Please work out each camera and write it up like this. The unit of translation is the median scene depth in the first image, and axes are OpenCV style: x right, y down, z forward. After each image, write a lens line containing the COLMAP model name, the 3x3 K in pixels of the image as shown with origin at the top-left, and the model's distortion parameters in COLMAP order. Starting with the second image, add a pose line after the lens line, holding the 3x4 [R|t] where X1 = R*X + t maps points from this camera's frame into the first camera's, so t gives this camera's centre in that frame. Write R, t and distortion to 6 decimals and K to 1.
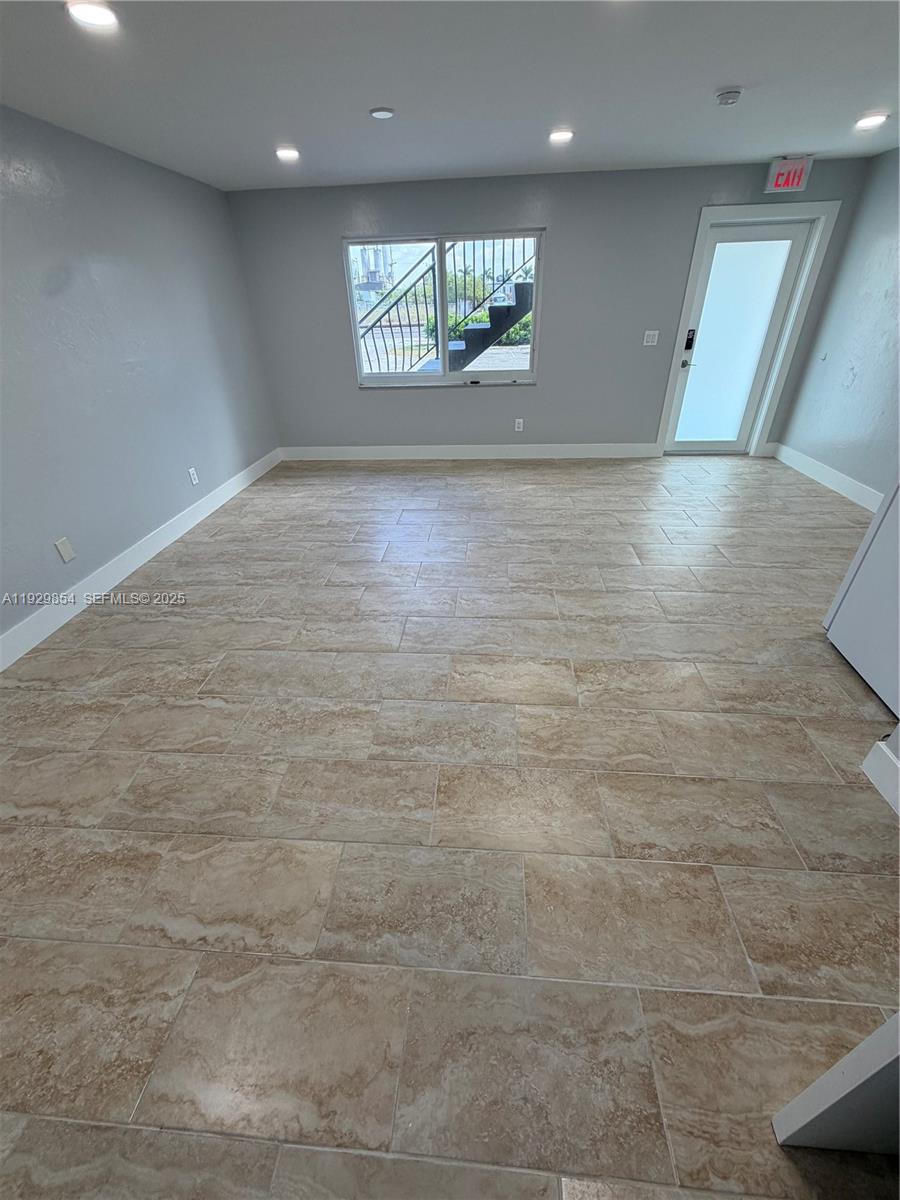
lens RADIAL K [[479.7, 0, 461.9], [0, 479.7, 601.9], [0, 0, 1]] dist [-0.000882, 0.000065]
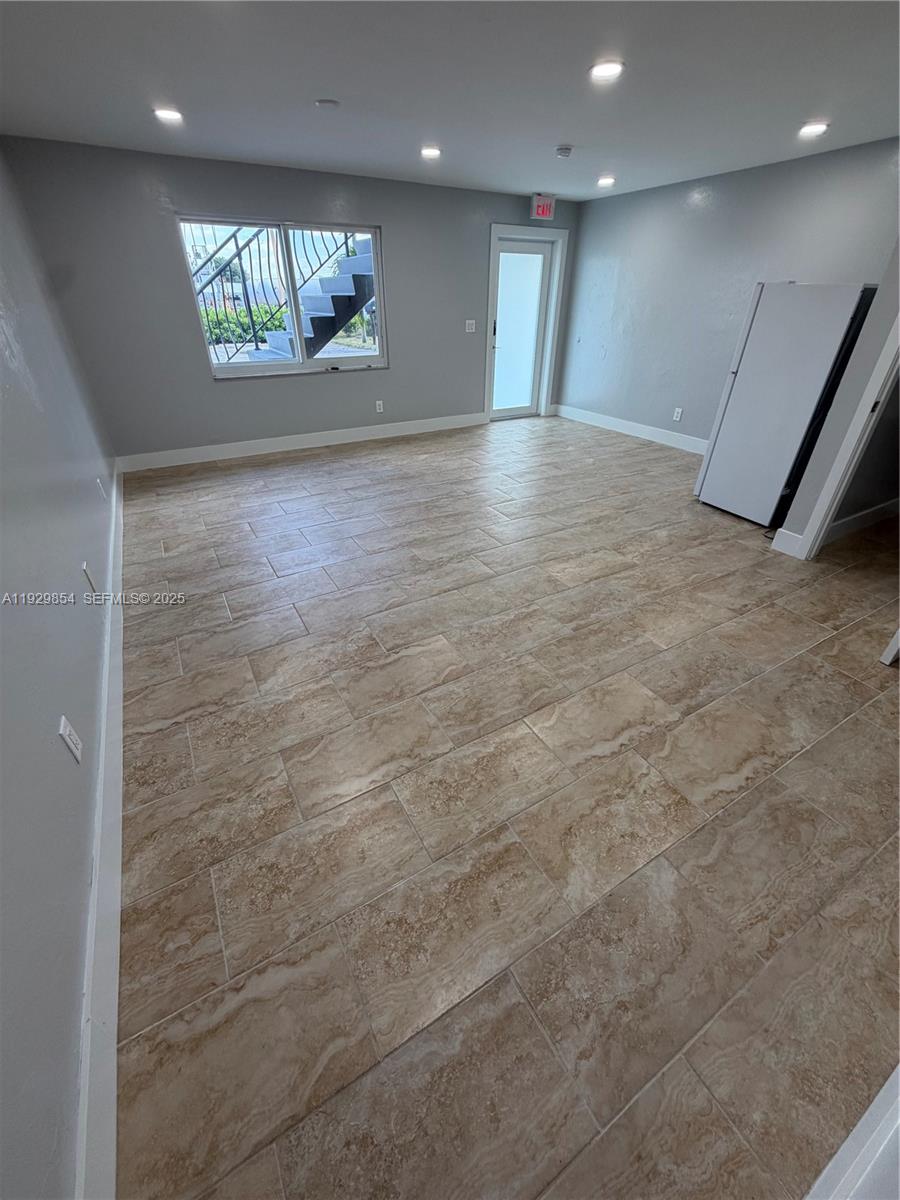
lens RADIAL K [[479.7, 0, 458.8], [0, 479.7, 601.4], [0, 0, 1]] dist [-0.000882, 0.000065]
pose [[0.819380, -0.280686, 0.499831, -0.552968], [0.283040, 0.956323, 0.073042, 0.034220], [-0.498502, 0.081623, 0.863037, 0.013754]]
